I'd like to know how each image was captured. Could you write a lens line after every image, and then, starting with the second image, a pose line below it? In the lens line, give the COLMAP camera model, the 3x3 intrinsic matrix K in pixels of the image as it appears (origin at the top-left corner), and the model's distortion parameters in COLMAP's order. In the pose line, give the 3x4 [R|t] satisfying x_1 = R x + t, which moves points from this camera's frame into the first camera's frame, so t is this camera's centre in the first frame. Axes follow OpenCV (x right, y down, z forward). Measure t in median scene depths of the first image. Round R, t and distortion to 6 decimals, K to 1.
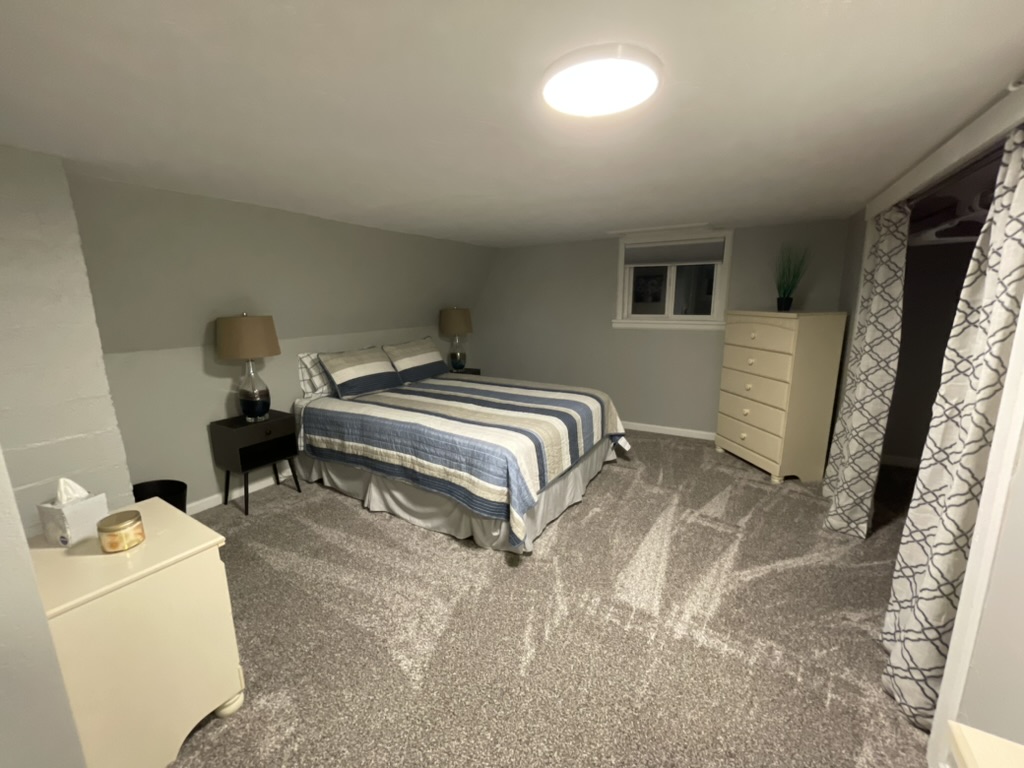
lens RADIAL K [[411.7, 0, 512.5], [0, 411.7, 383.6], [0, 0, 1]] dist [-0.001469, -0.000405]
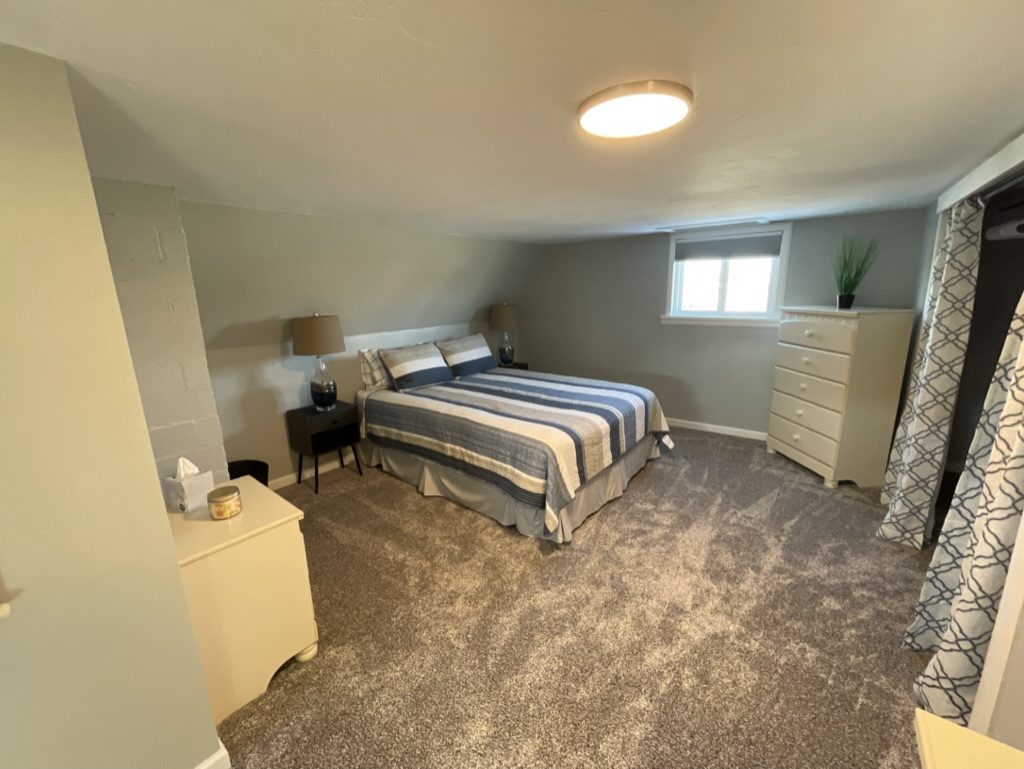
lens RADIAL K [[411.9, 0, 515.4], [0, 411.9, 380.5], [0, 0, 1]] dist [0.000175, -0.001161]
pose [[0.993292, 0.016680, -0.114424, 0.019179], [-0.015041, 0.999772, 0.015178, -0.017863], [0.114651, -0.013355, 0.993316, -0.057050]]
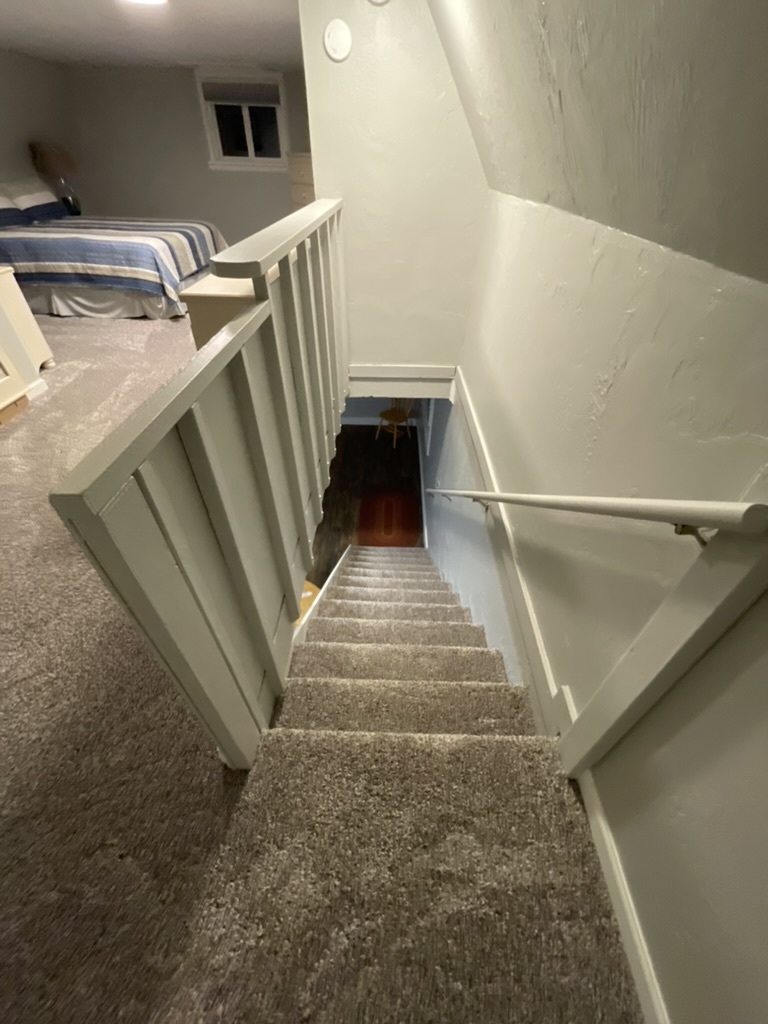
lens RADIAL K [[411.7, 0, 384.7], [0, 411.7, 508.1], [0, 0, 1]] dist [-0.001469, -0.000405]
pose [[0.872969, -0.291702, 0.390942, -0.135085], [0.065955, 0.864708, 0.497926, 0.292818], [-0.483296, -0.408890, 0.774102, -1.110632]]
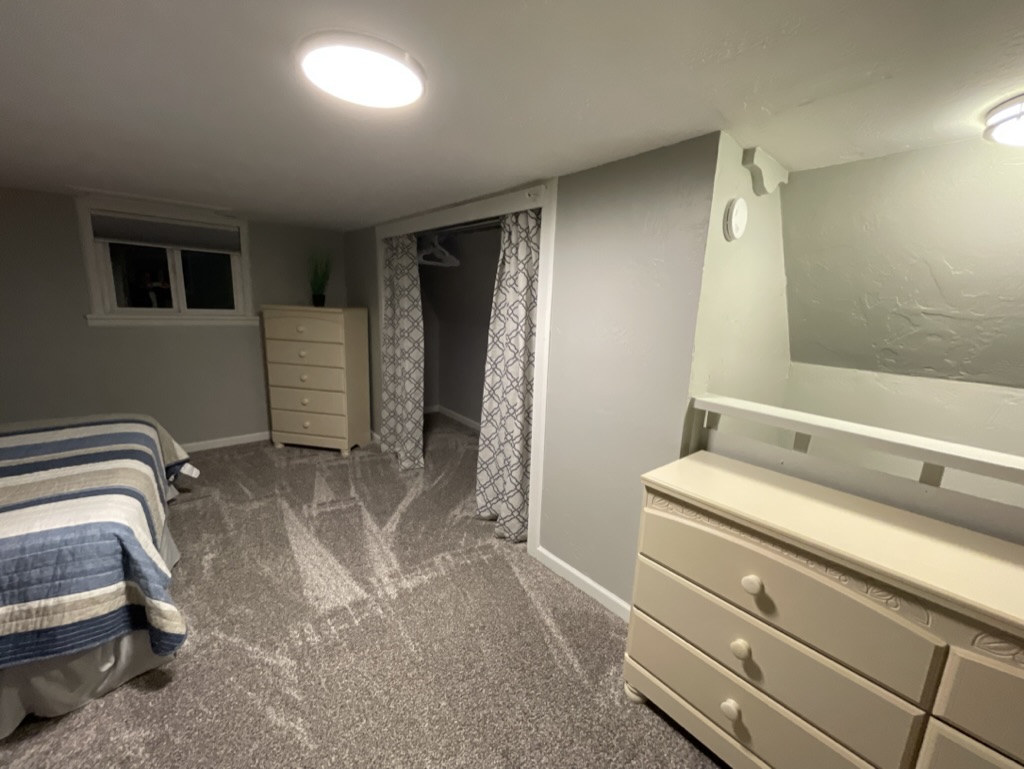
lens RADIAL K [[411.9, 0, 507.7], [0, 411.9, 386.7], [0, 0, 1]] dist [0.000175, -0.001161]
pose [[0.341686, -0.162374, 0.925681, -0.325347], [0.146498, 0.982124, 0.118200, -0.025708], [-0.928326, 0.095224, 0.359366, 0.187577]]
